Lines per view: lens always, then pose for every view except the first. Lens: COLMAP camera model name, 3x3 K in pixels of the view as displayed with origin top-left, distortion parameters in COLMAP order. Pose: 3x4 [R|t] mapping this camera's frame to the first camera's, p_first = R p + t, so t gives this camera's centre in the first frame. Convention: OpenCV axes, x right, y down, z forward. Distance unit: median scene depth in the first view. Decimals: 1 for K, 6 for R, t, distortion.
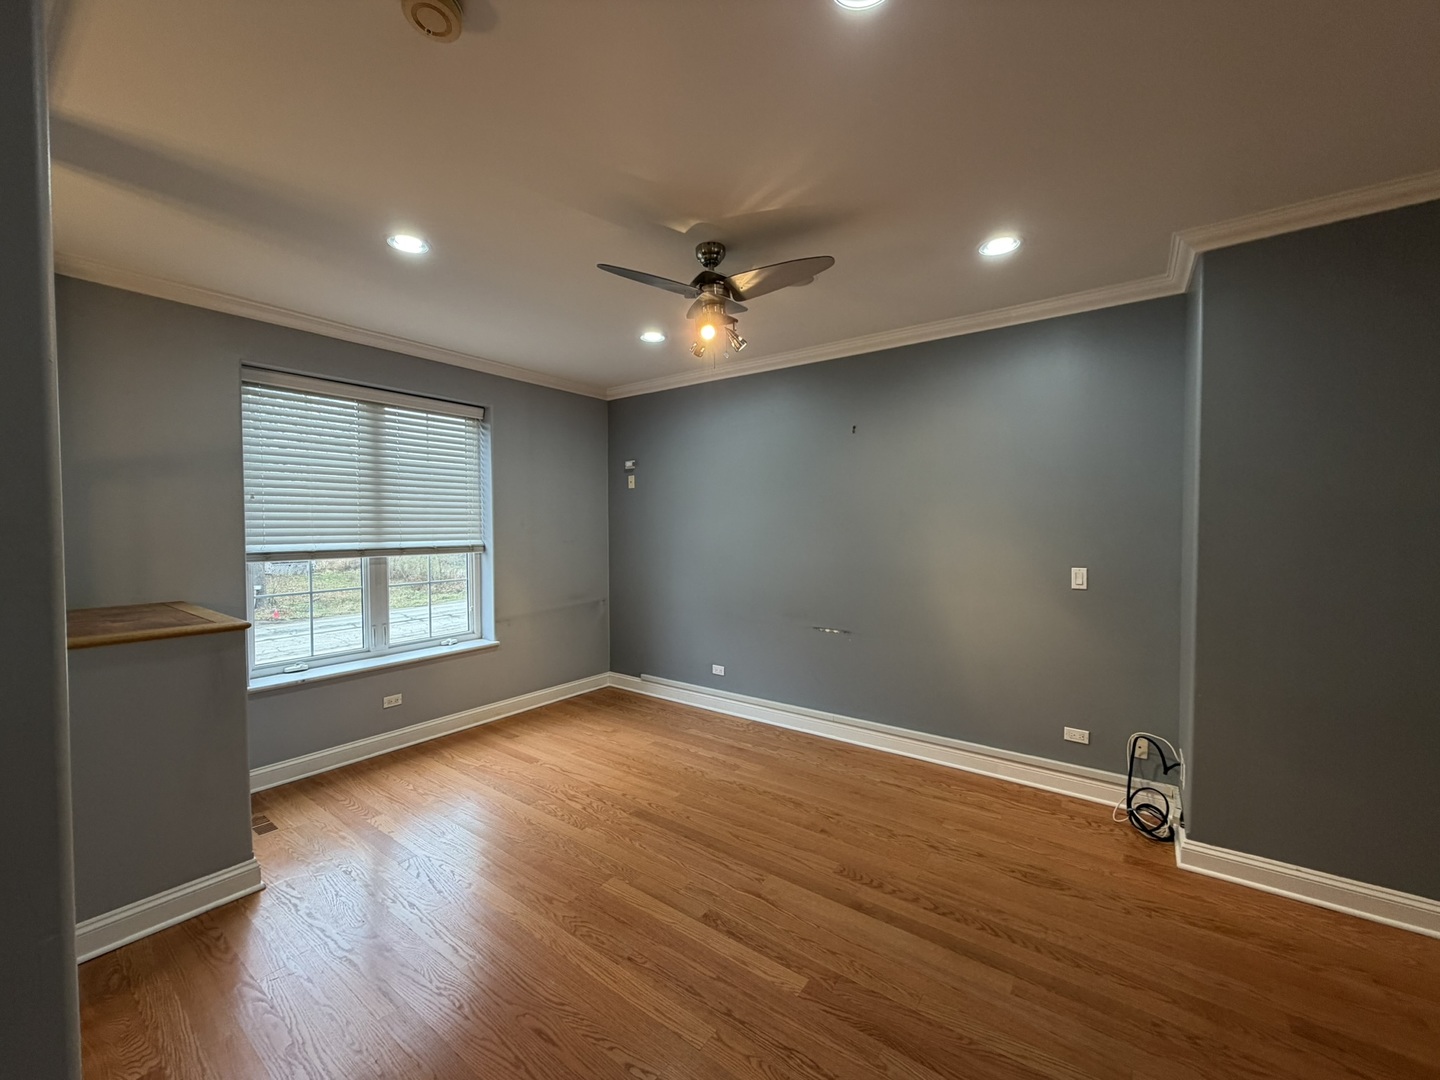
lens RADIAL K [[573.2, 0, 716.4], [0, 573.2, 539.4], [0, 0, 1]] dist [0.000879, 0.000077]
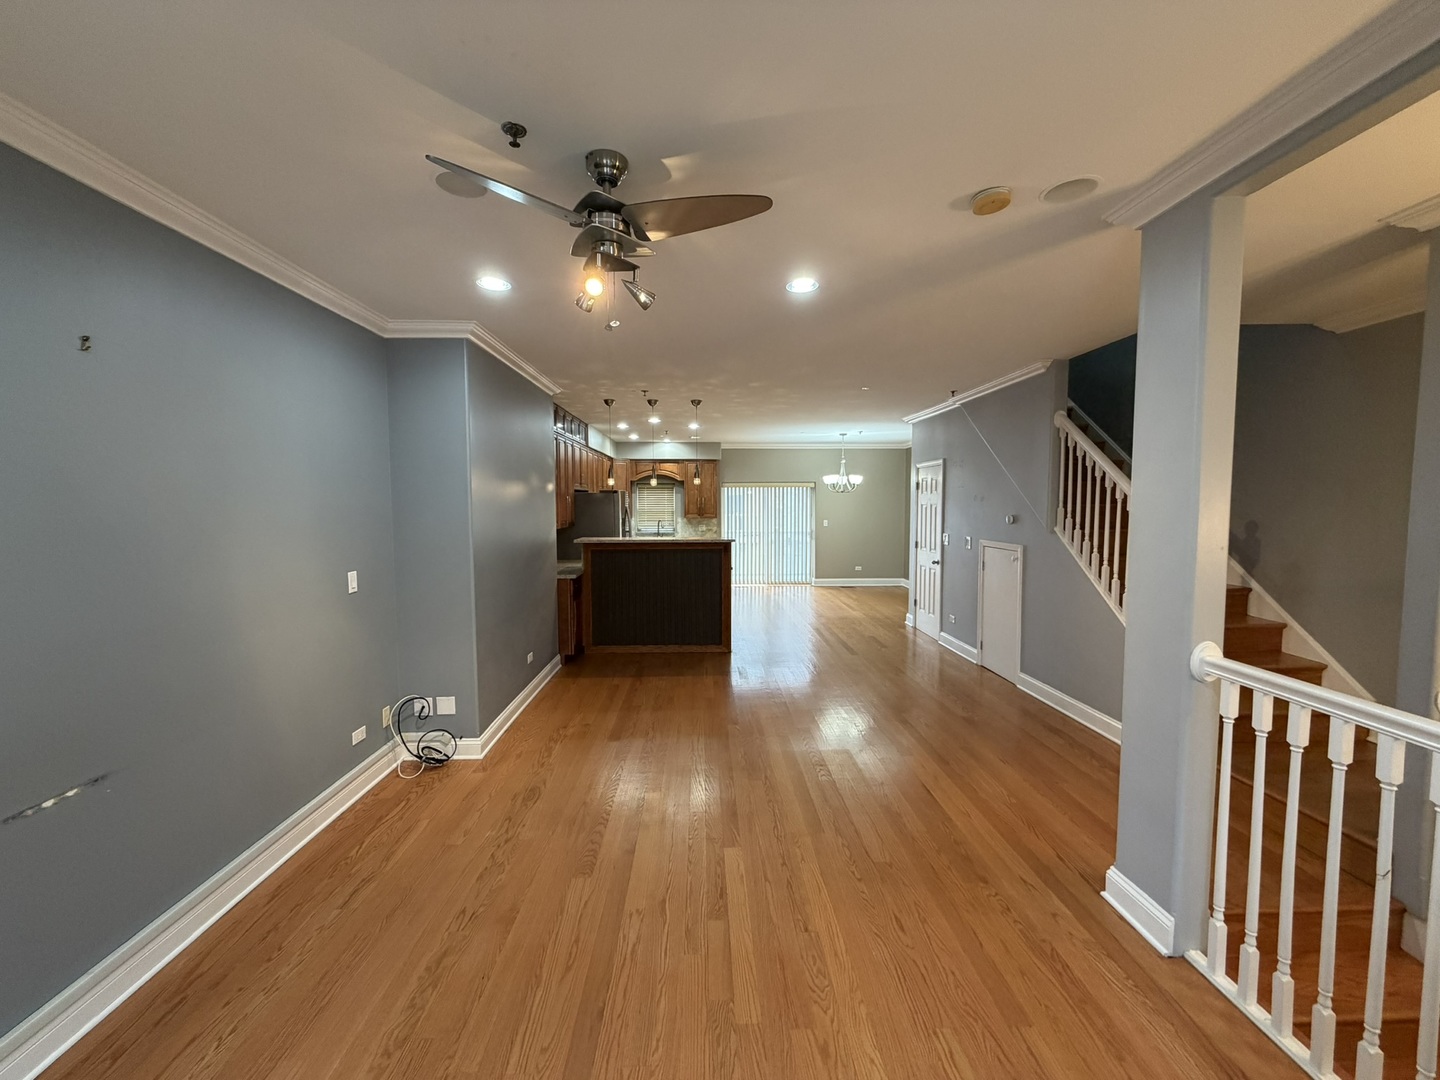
lens RADIAL K [[573.2, 0, 716.4], [0, 573.2, 539.4], [0, 0, 1]] dist [0.000879, 0.000077]
pose [[-0.612322, -0.045986, 0.789270, -0.469539], [0.029006, 0.996328, 0.080553, -0.058925], [-0.790076, 0.072218, -0.608740, 0.933813]]
